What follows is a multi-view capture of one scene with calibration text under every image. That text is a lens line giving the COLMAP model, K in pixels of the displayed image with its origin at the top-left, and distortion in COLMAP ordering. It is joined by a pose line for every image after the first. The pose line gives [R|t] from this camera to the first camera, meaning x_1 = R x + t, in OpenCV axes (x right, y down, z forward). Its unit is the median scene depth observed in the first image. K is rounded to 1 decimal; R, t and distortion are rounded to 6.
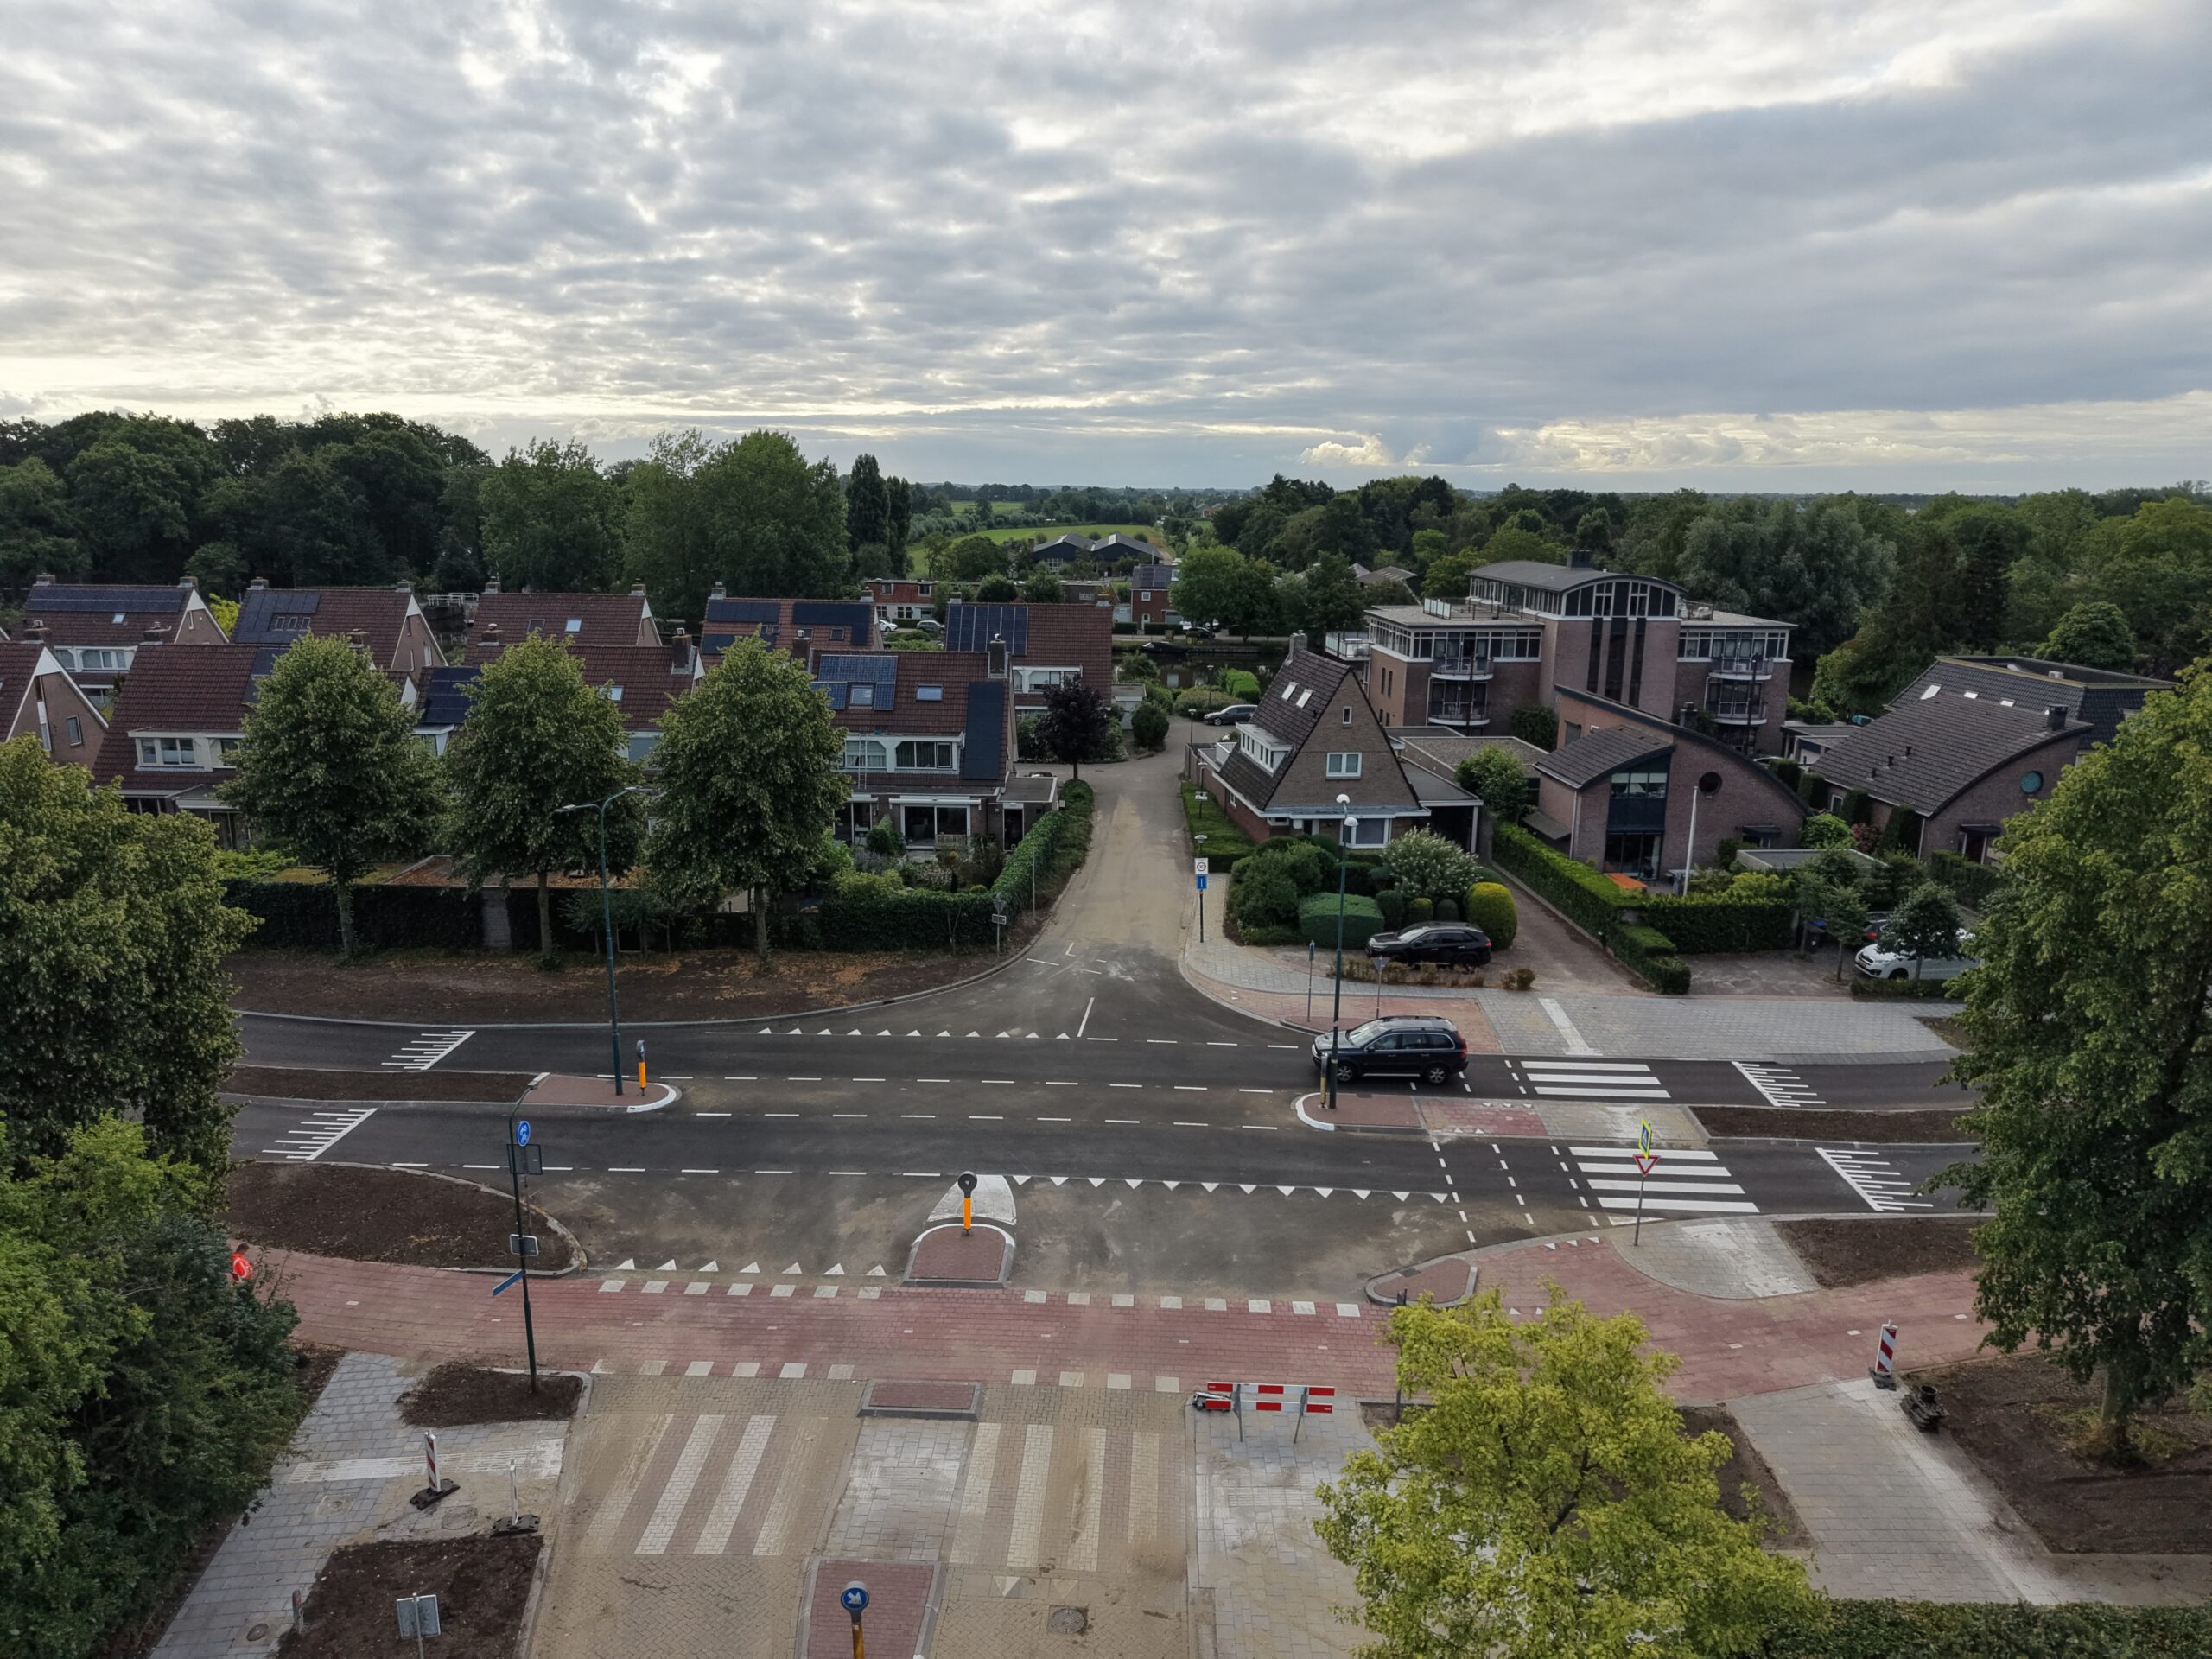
lens RADIAL K [[1465.5, 0, 1099.1], [0, 1465.5, 835.7], [0, 0, 1]] dist [0.051700, -0.059362]
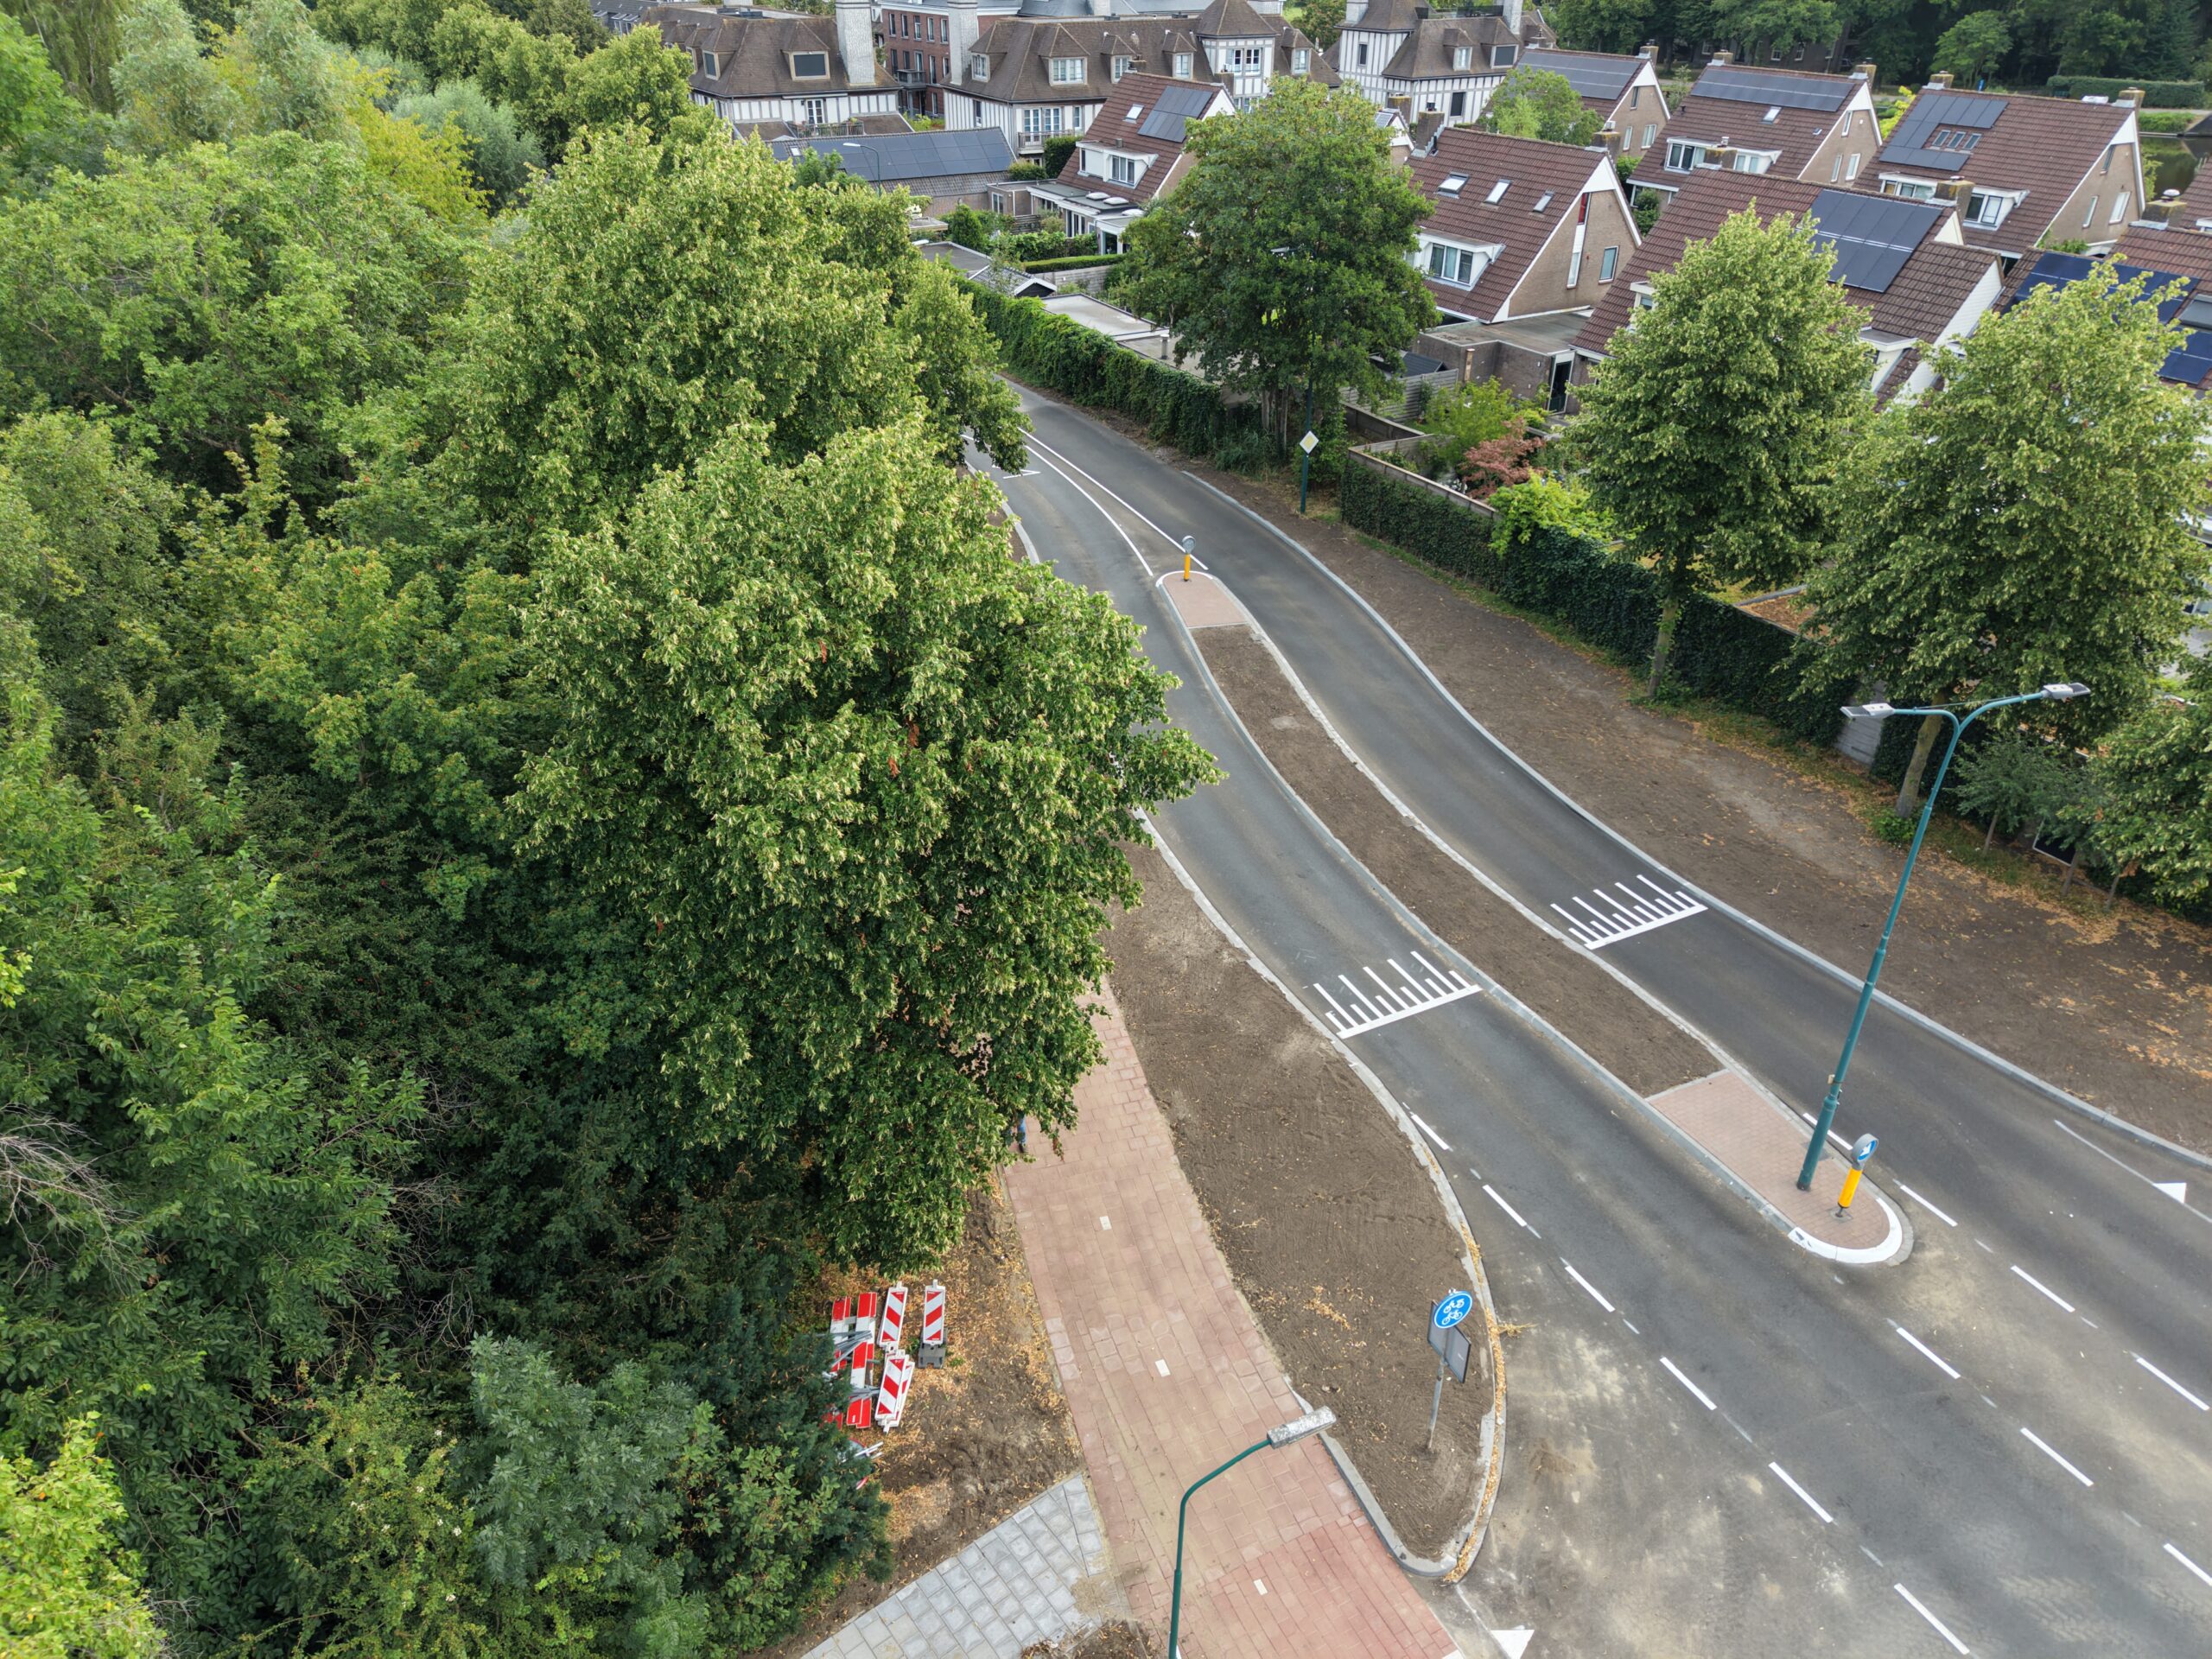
lens RADIAL K [[1465.5, 0, 1099.1], [0, 1465.5, 835.7], [0, 0, 1]] dist [0.051700, -0.059362]
pose [[0.505574, 0.444401, -0.739529, -0.096596], [-0.193448, 0.893708, 0.404801, -0.106471], [0.840817, -0.061596, 0.537804, 0.441587]]
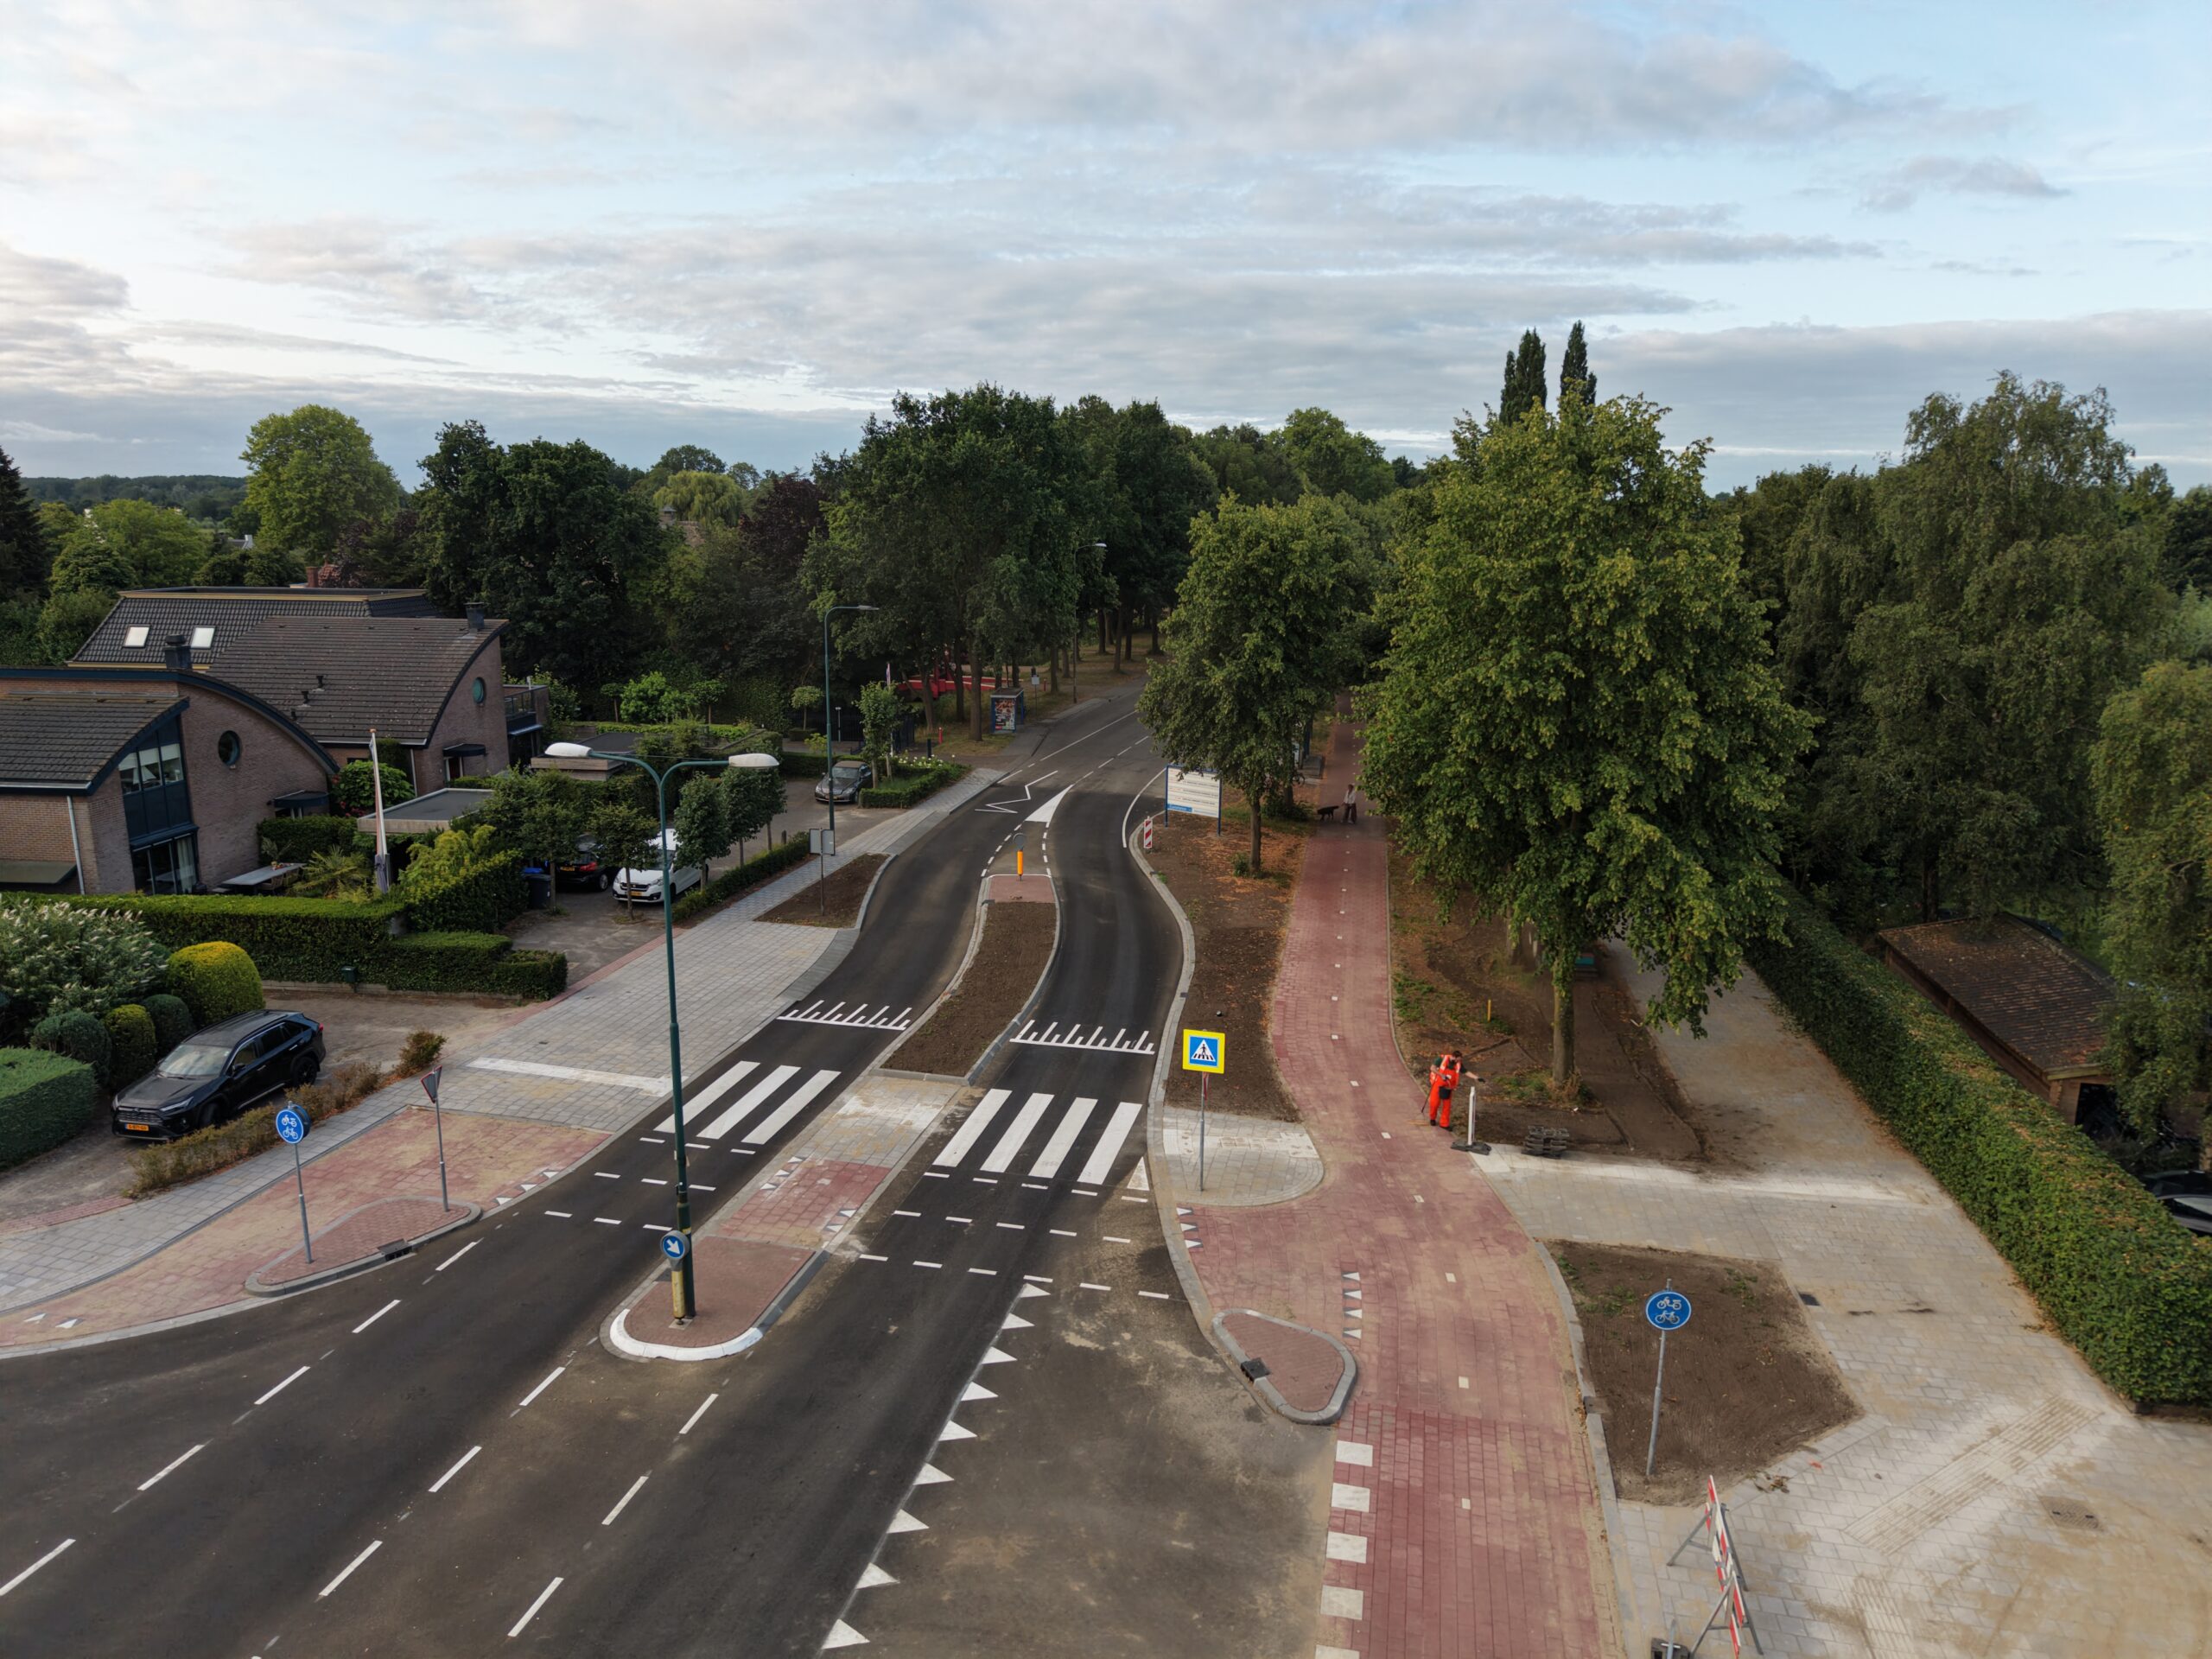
lens RADIAL K [[1465.5, 0, 1099.1], [0, 1465.5, 835.7], [0, 0, 1]] dist [0.051700, -0.059362]
pose [[0.174545, -0.222316, 0.959224, -0.266006], [0.222643, 0.957858, 0.181486, -0.043106], [-0.959148, 0.181887, 0.216686, 0.635595]]
